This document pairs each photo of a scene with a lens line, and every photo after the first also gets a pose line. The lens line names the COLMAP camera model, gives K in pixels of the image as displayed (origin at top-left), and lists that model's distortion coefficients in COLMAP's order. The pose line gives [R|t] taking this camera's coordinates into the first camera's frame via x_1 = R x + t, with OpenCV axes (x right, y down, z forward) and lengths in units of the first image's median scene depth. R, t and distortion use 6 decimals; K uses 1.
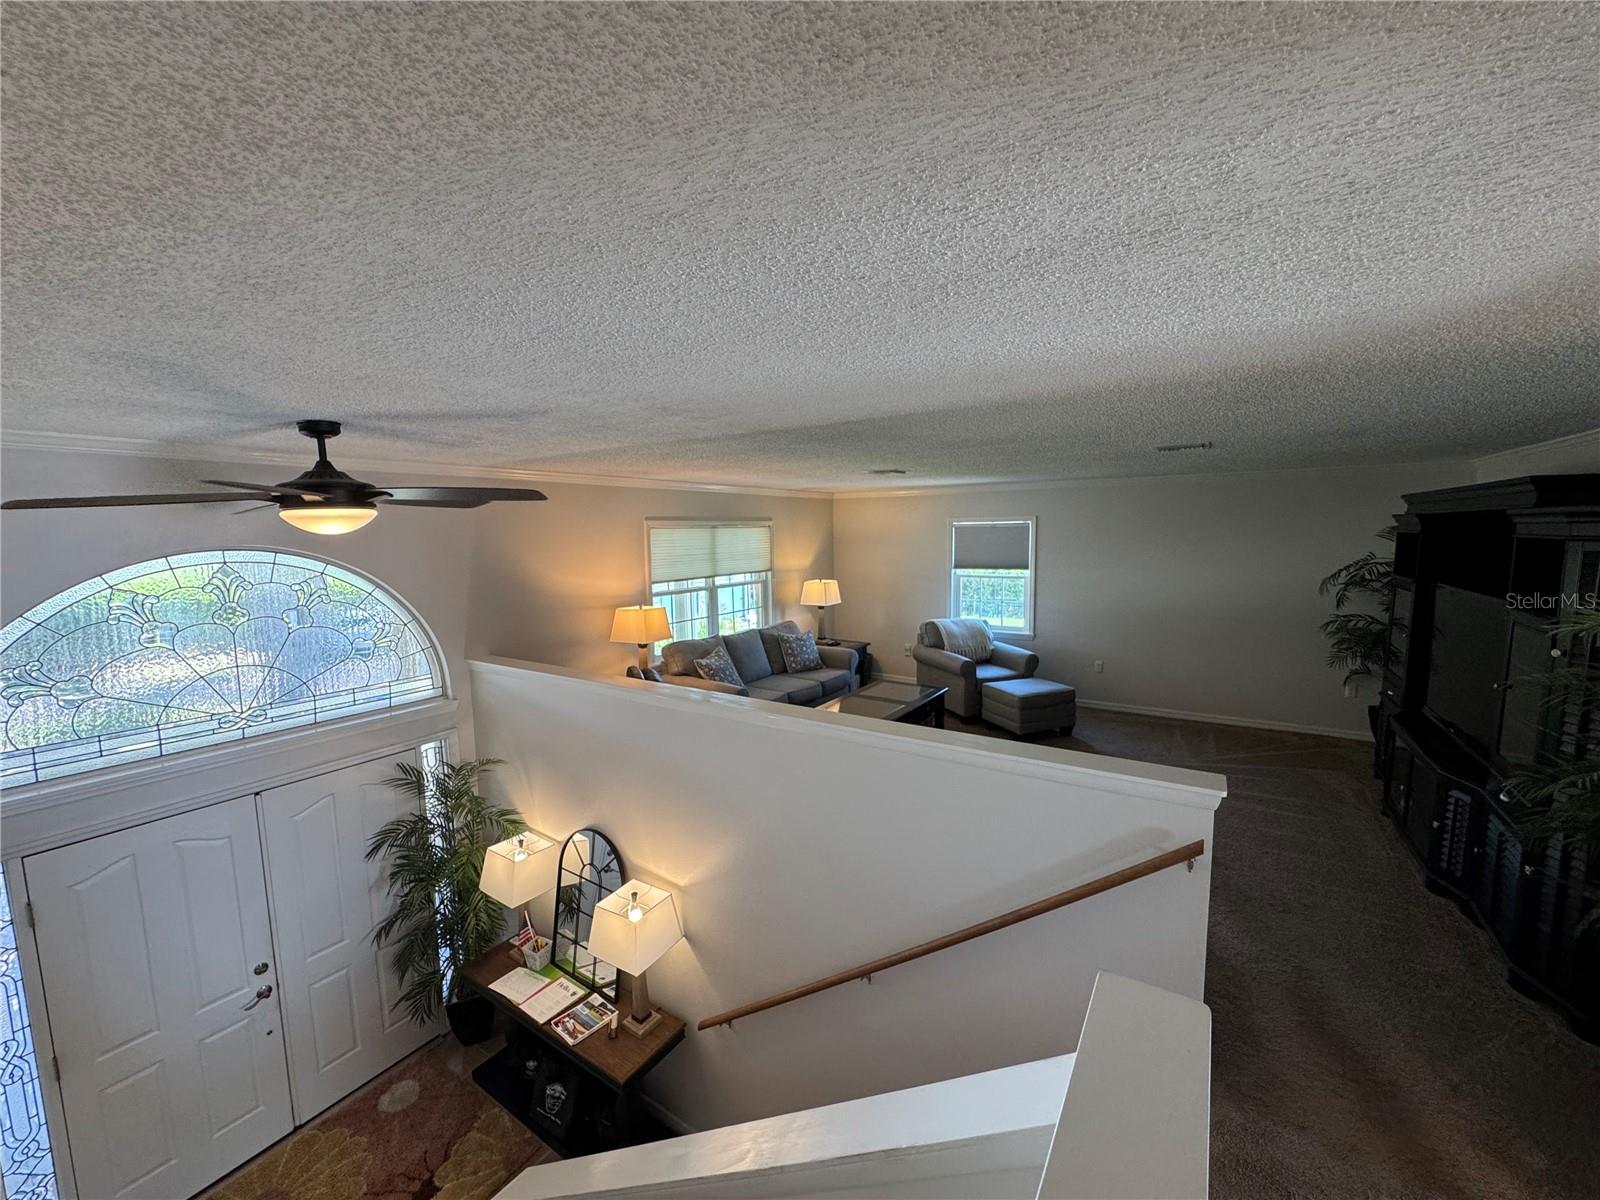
lens RADIAL K [[641.2, 0, 795.8], [0, 641.2, 603.3], [0, 0, 1]] dist [-0.006122, 0.000461]
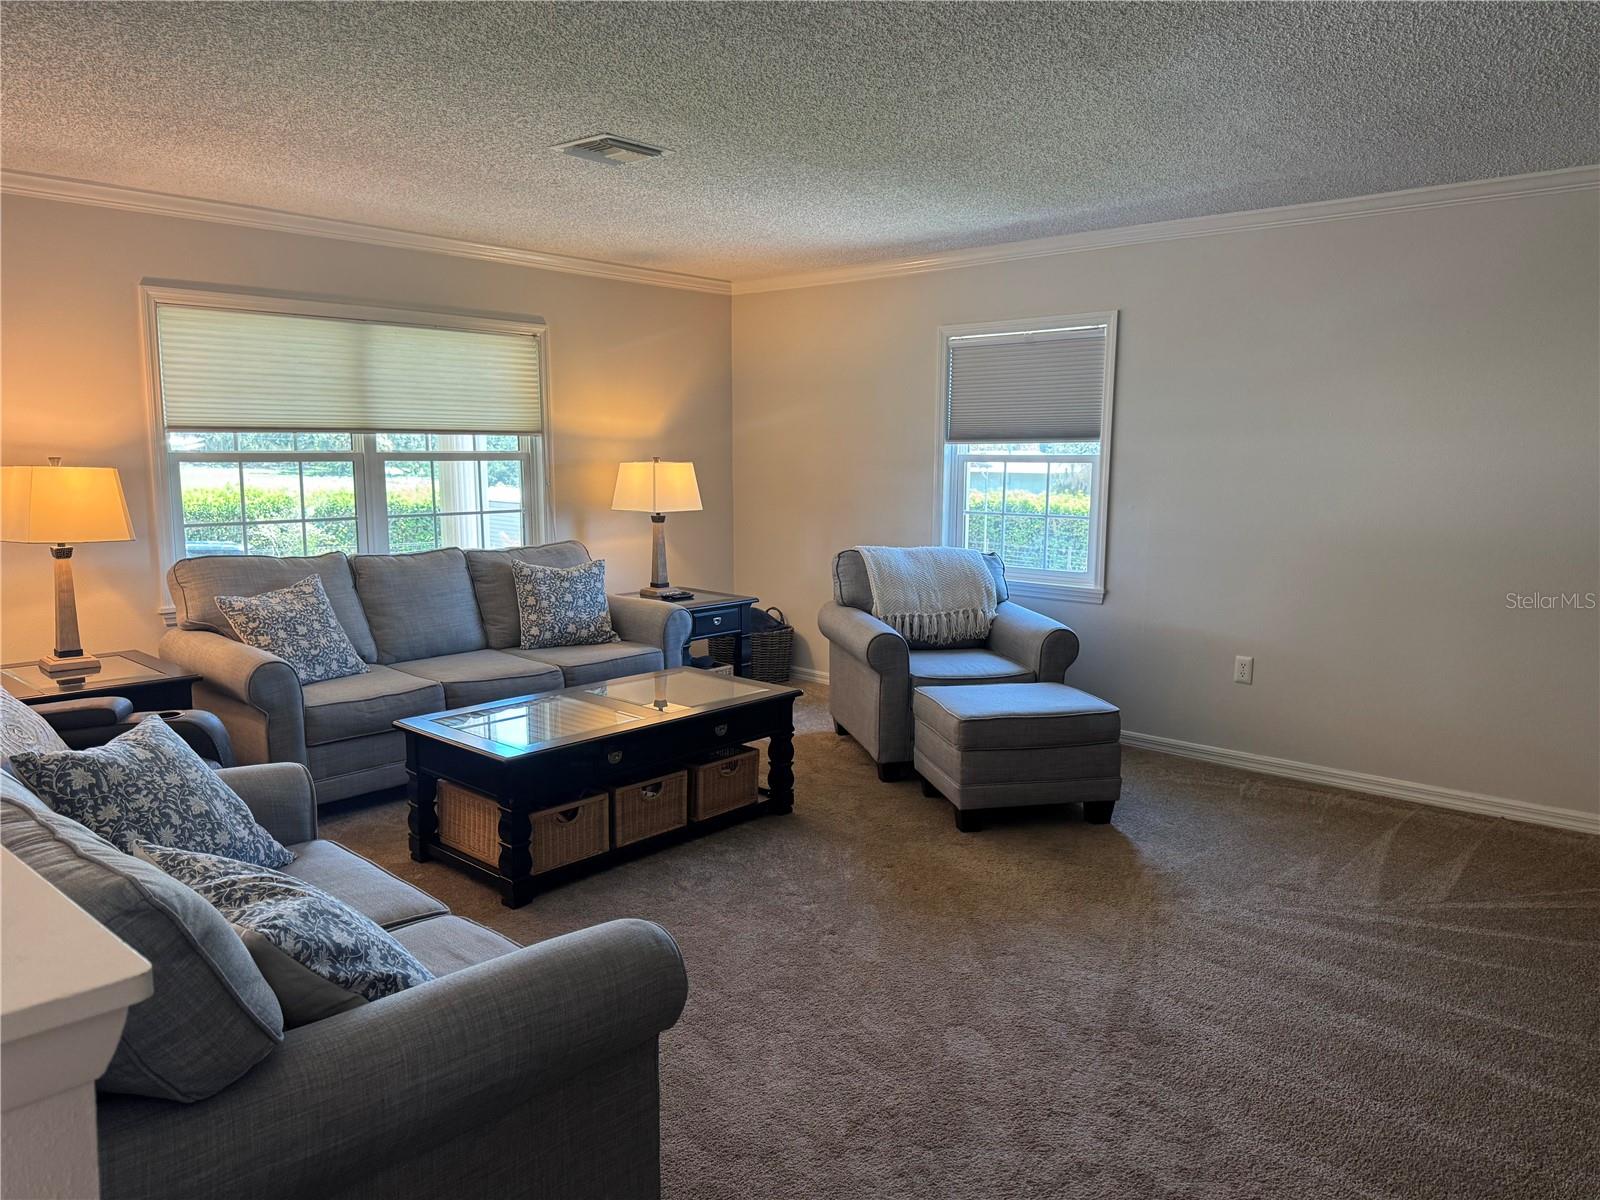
lens RADIAL K [[1120.6, 0, 802.1], [0, 1120.6, 606.7], [0, 0, 1]] dist [0.032789, -0.029218]
pose [[0.988997, 0.042512, -0.141697, 0.287895], [-0.037942, 0.998674, 0.034800, 0.042494], [0.142989, -0.029041, 0.989298, 0.223452]]
